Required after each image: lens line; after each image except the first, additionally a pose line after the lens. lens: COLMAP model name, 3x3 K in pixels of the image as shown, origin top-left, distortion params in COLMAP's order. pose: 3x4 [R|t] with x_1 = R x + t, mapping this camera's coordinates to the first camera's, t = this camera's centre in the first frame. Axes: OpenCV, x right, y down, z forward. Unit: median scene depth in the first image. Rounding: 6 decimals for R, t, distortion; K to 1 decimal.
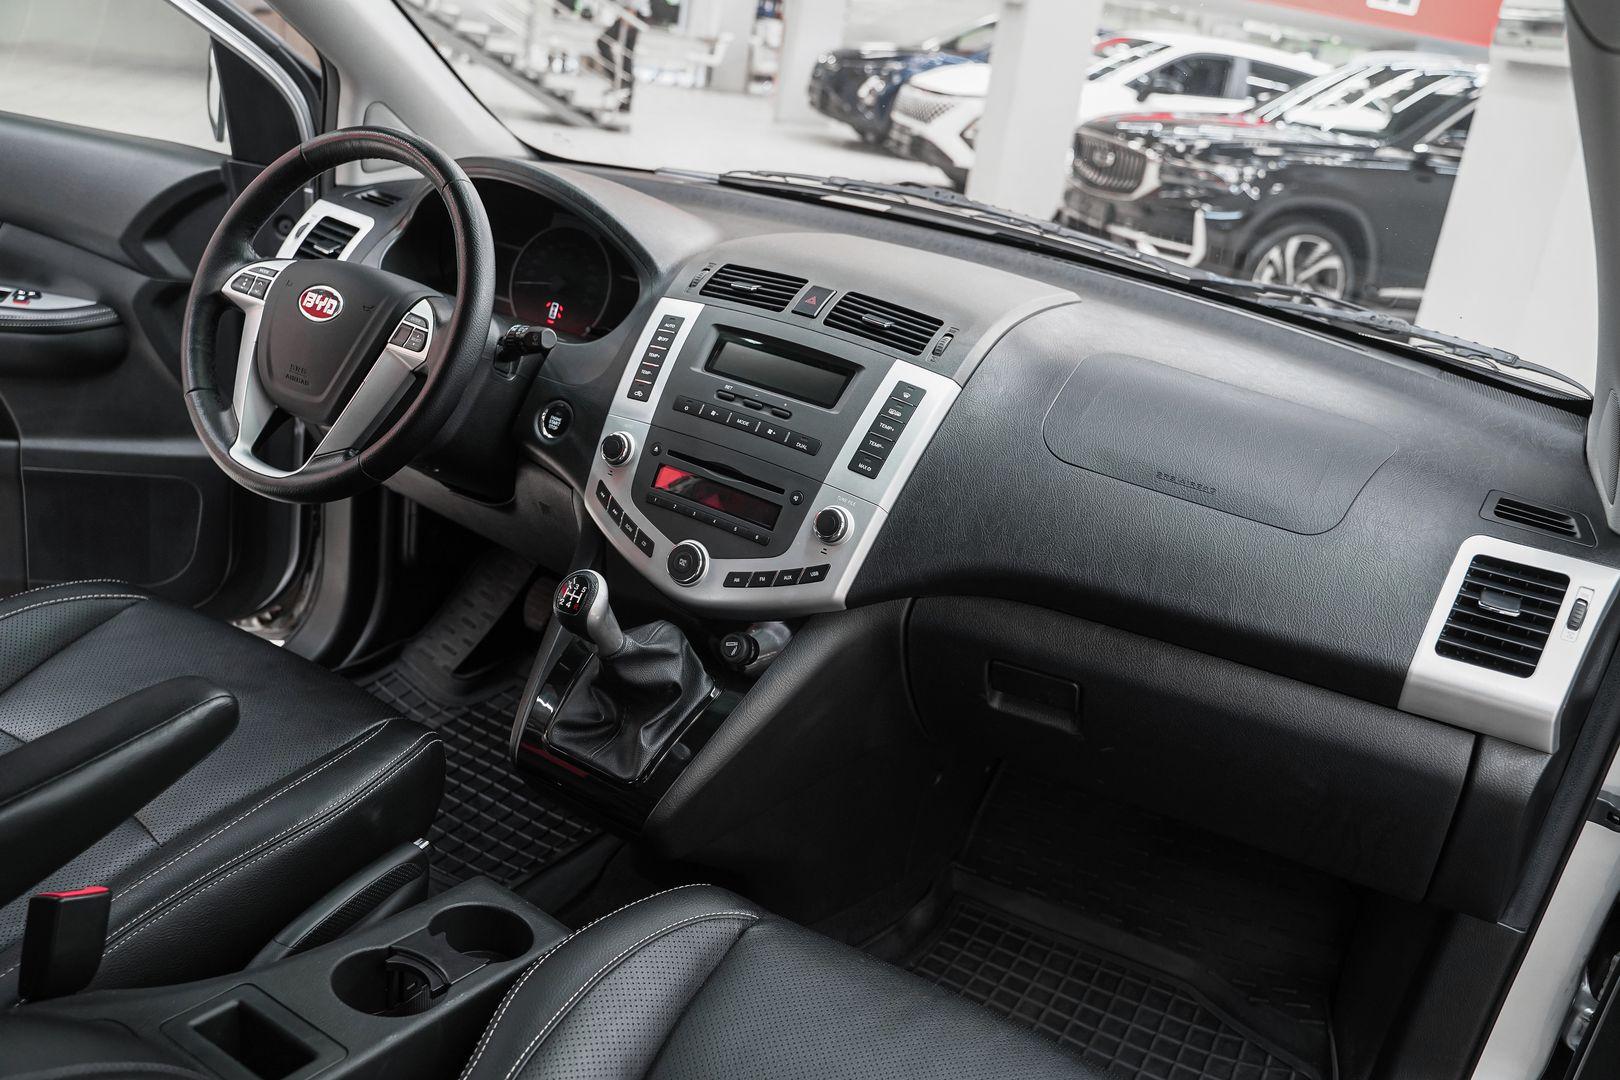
lens RADIAL K [[1332.7, 0, 810.0], [0, 1332.7, 540.0], [0, 0, 1]] dist [-0.136926, 0.100698]
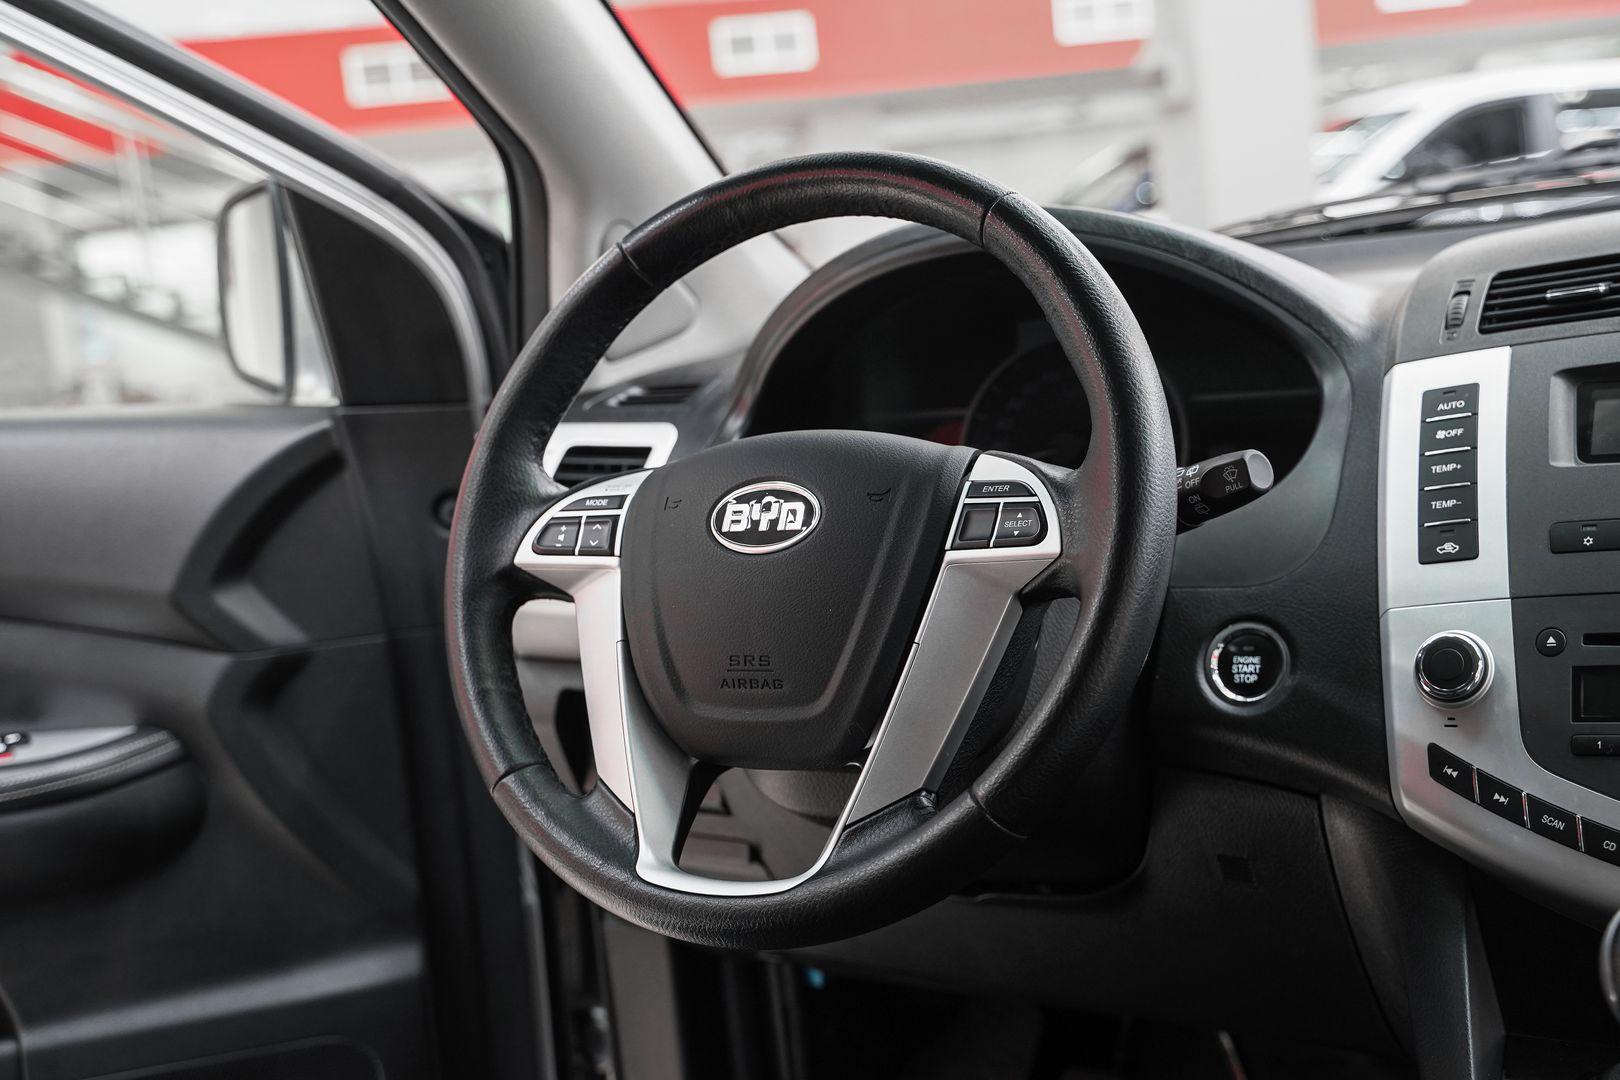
lens RADIAL K [[2084.6, 0, 770.9], [0, 2084.6, 499.1], [0, 0, 1]] dist [0.002296, 0.073207]
pose [[0.967255, -0.251088, -0.037040, -0.329408], [0.232567, 0.935267, -0.266810, 0.015142], [0.101635, 0.249459, 0.963037, 0.256883]]
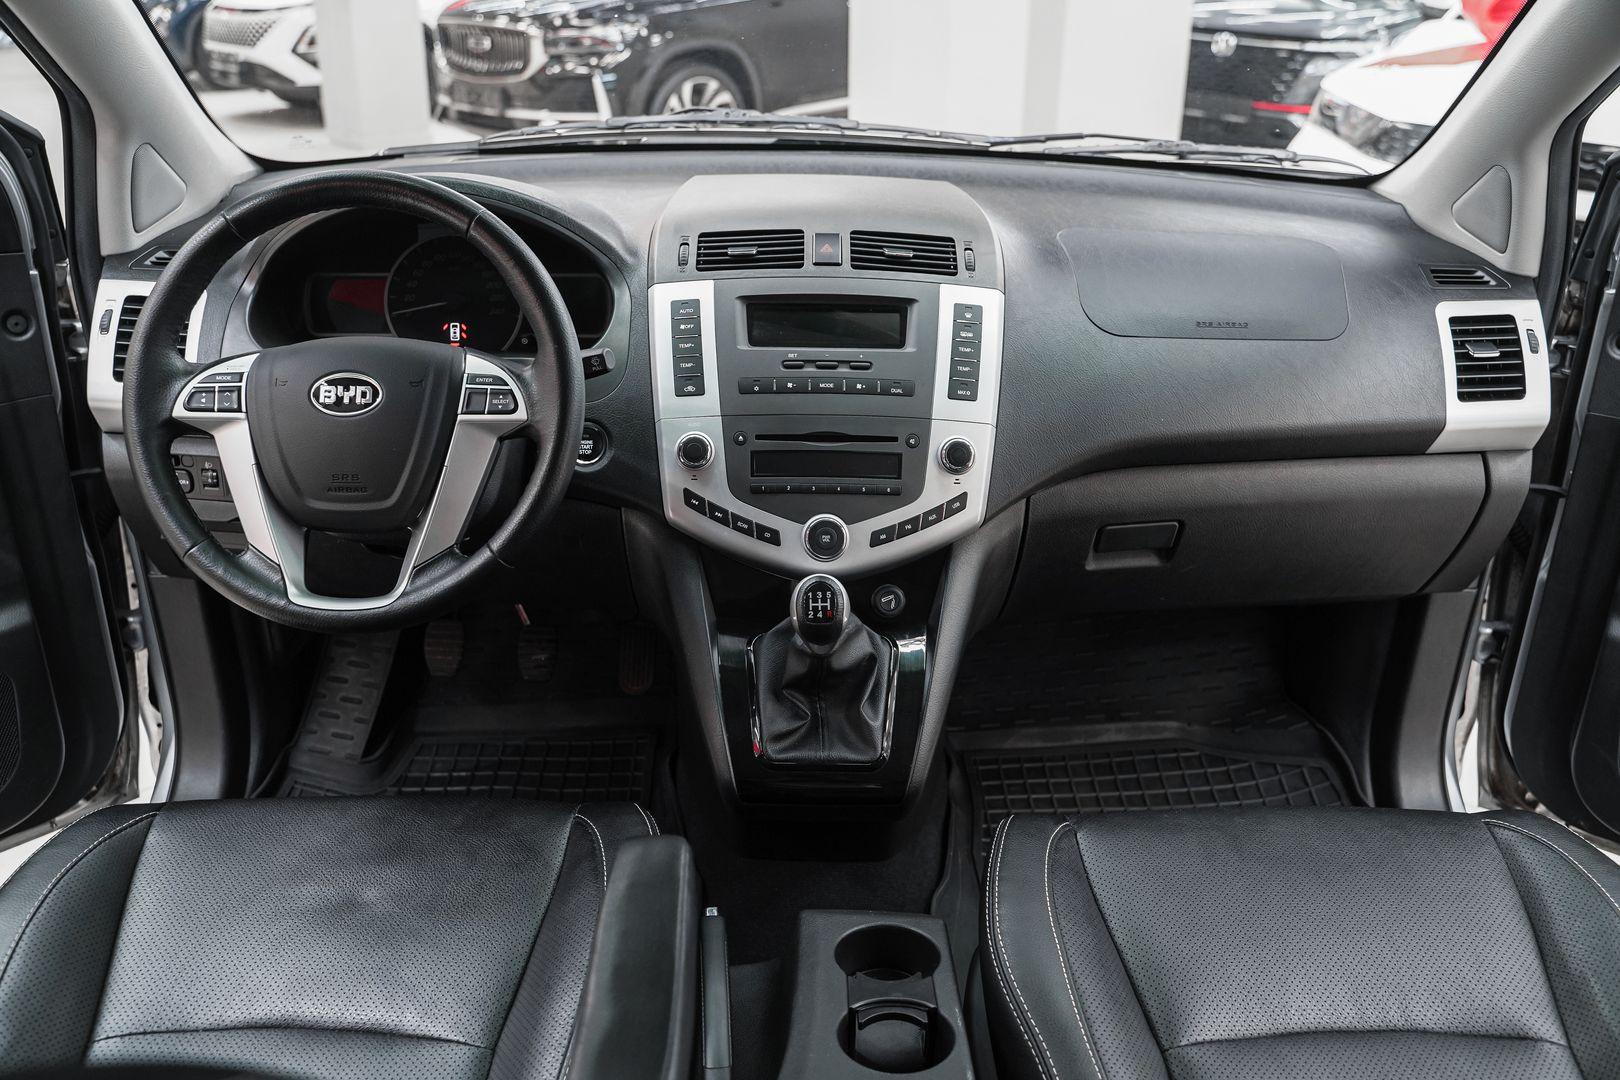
lens RADIAL K [[1302.2, 0, 810.0], [0, 1302.2, 540.0], [0, 0, 1]] dist [-0.096650, 0.013020]
pose [[0.848958, -0.335569, 0.408244, -0.469684], [0.293816, 0.941832, 0.163168, -0.134555], [-0.439252, -0.018574, 0.898172, 0.128517]]
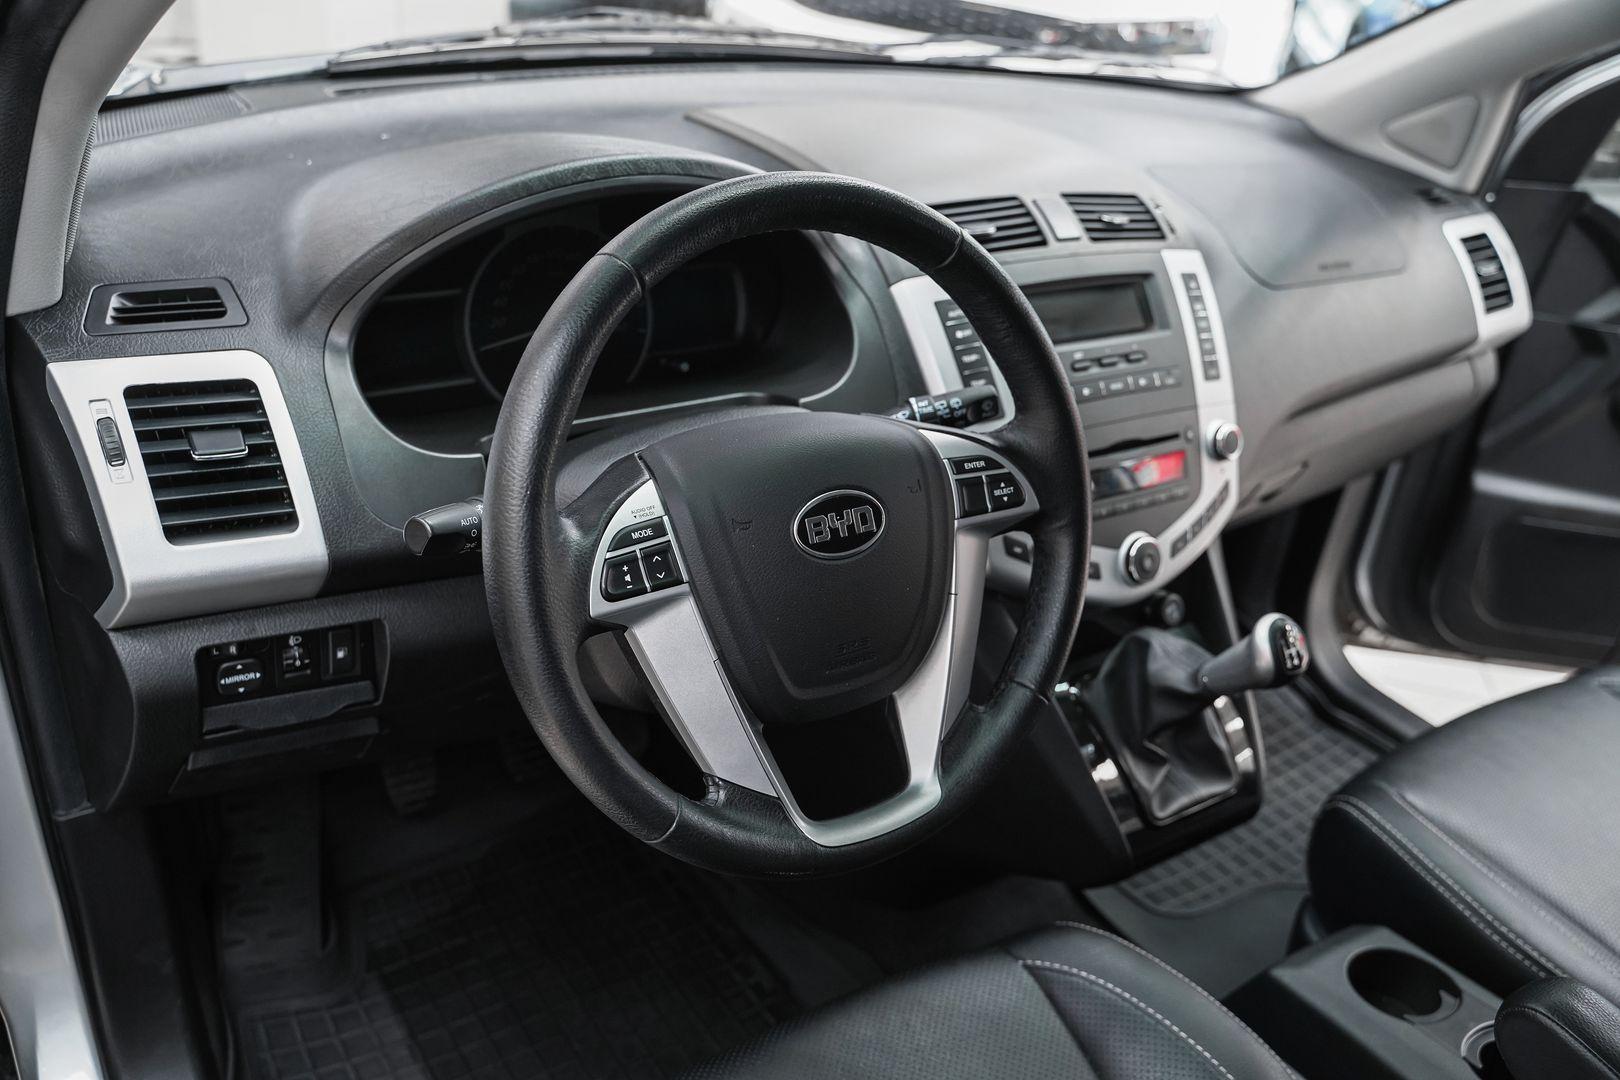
lens RADIAL K [[1302.2, 0, 810.0], [0, 1302.2, 540.0], [0, 0, 1]] dist [-0.096650, 0.013020]
pose [[0.452142, -0.523400, 0.722232, -0.748288], [0.290397, 0.851991, 0.435638, -0.400414], [-0.843349, 0.012763, 0.537215, 0.686866]]
